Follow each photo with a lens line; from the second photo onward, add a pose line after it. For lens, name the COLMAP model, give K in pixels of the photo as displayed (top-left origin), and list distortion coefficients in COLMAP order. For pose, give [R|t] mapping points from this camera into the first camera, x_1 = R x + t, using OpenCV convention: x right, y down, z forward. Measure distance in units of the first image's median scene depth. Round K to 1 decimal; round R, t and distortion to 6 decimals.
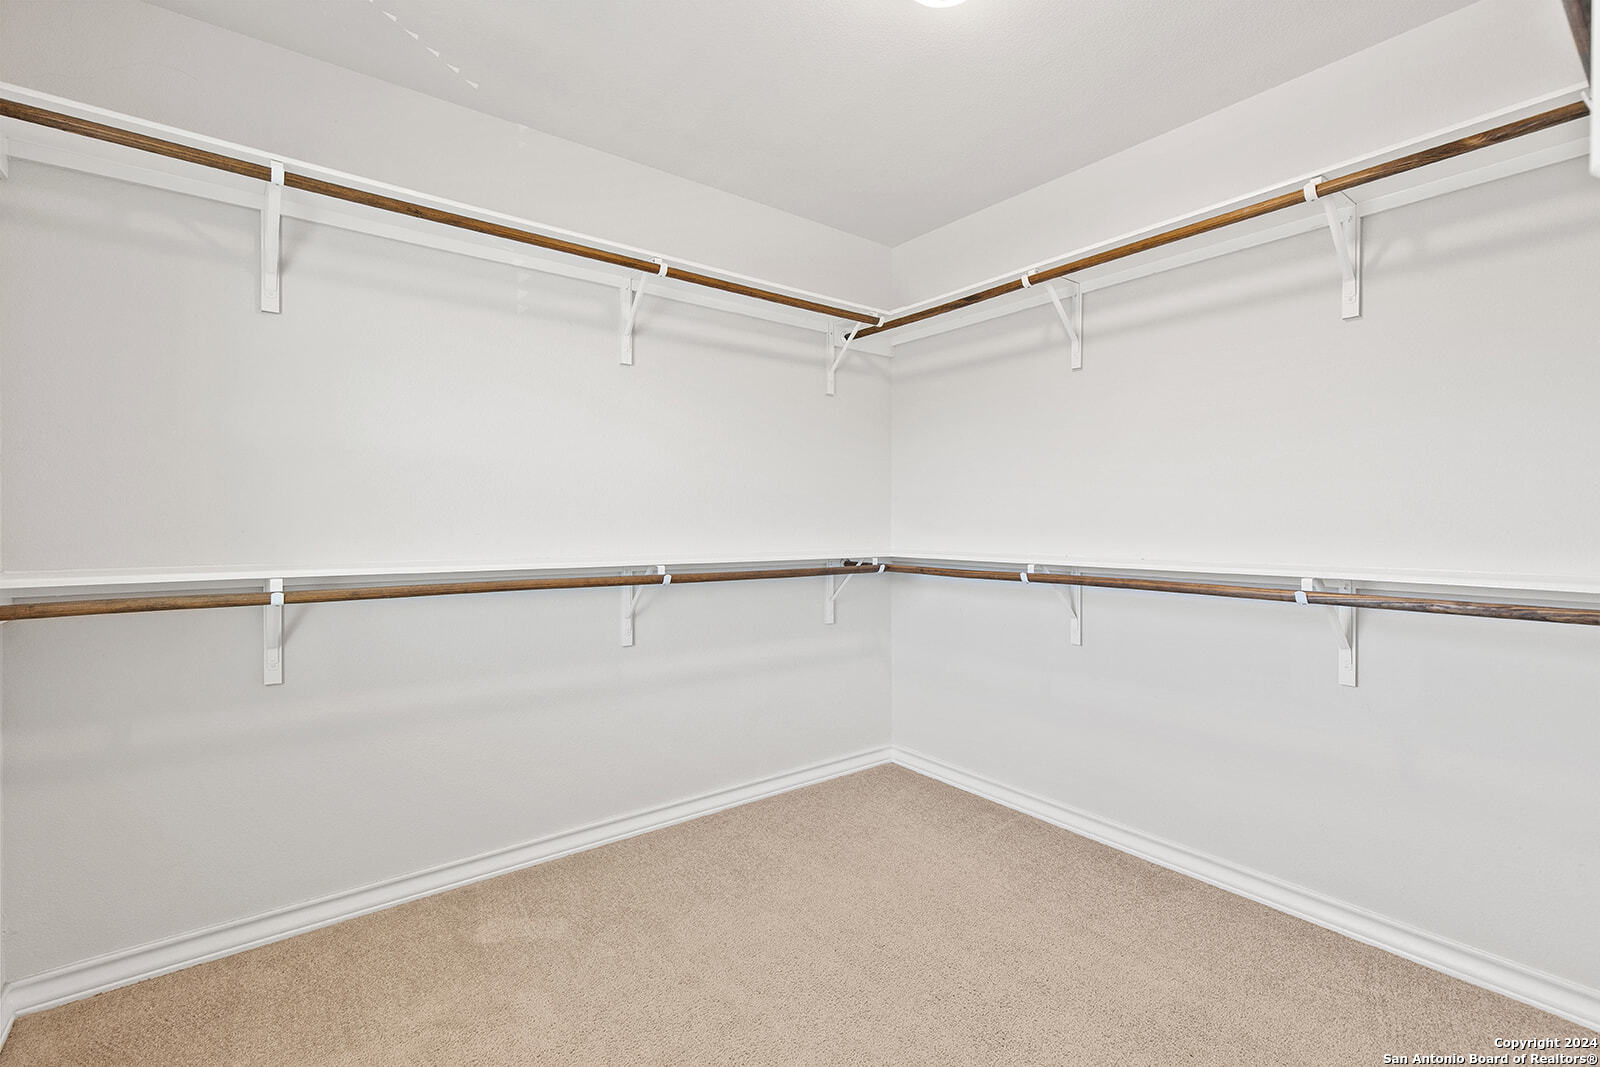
lens RADIAL K [[722.0, 0, 800.0], [0, 722.0, 533.5], [0, 0, 1]] dist [0.004141, 0.000719]
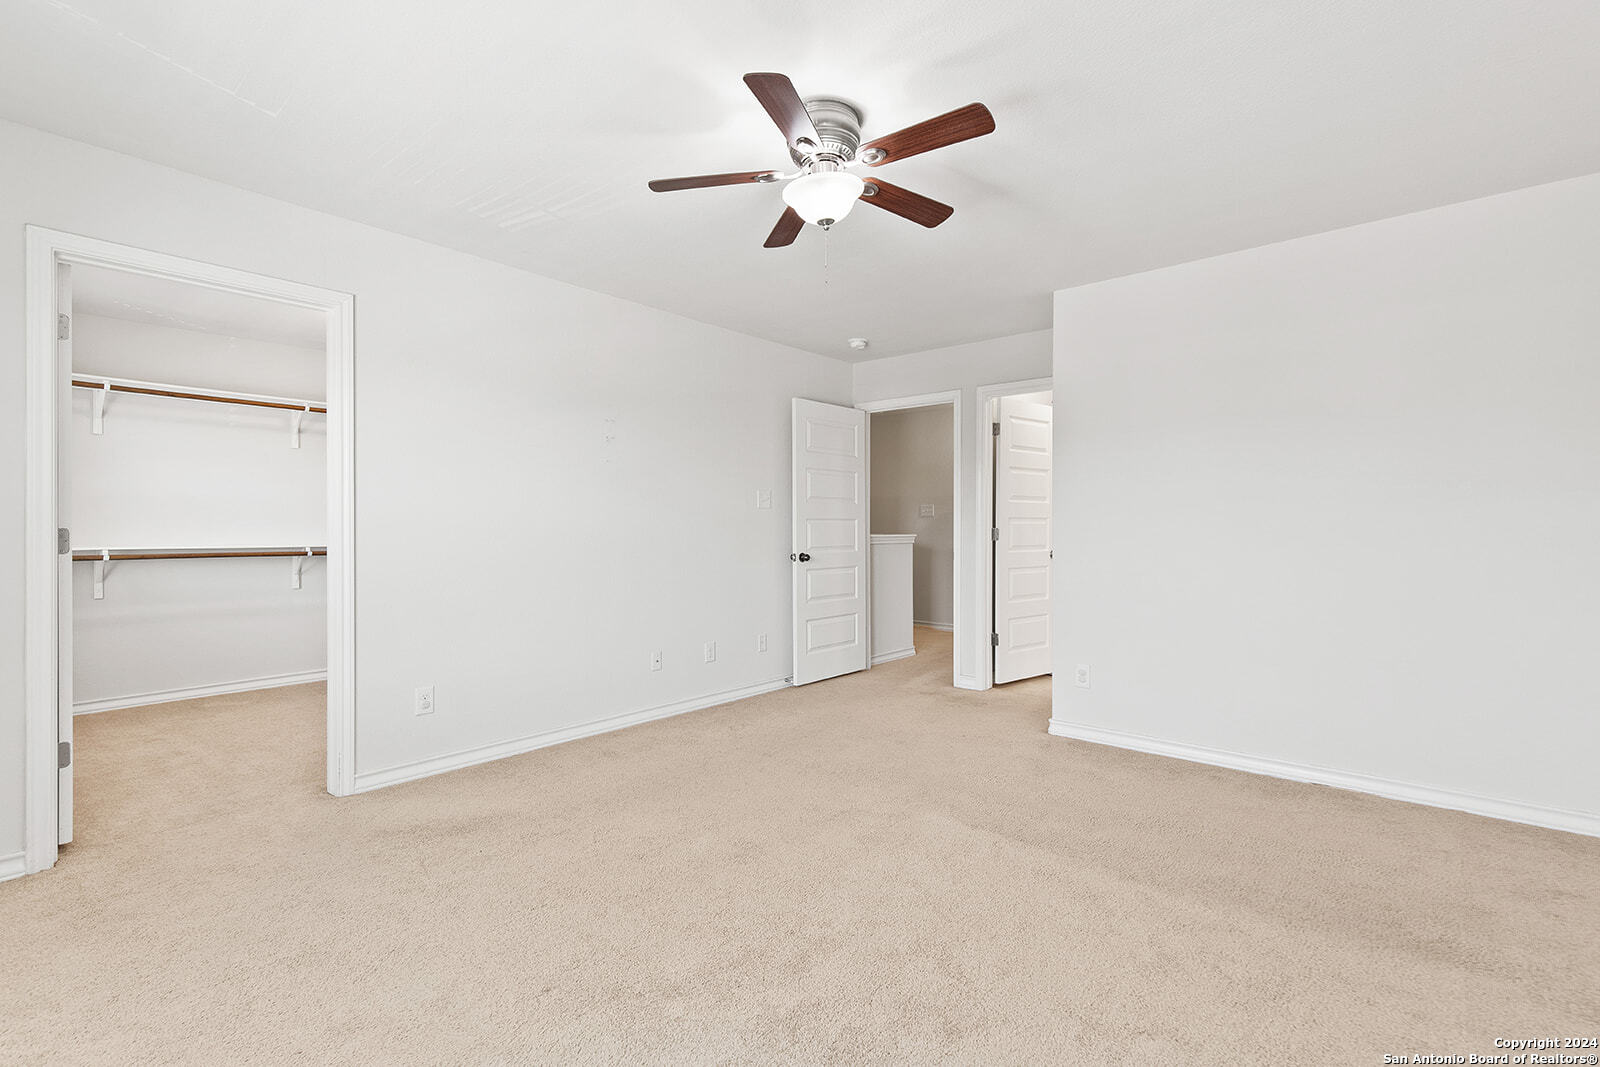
lens RADIAL K [[723.5, 0, 800.0], [0, 723.5, 533.5], [0, 0, 1]] dist [-0.000435, -0.000192]
pose [[0.978038, -0.000515, 0.208428, 0.939000], [0.001253, 0.999993, -0.003409, 0.015564], [-0.208425, 0.003595, 0.978032, -1.658607]]
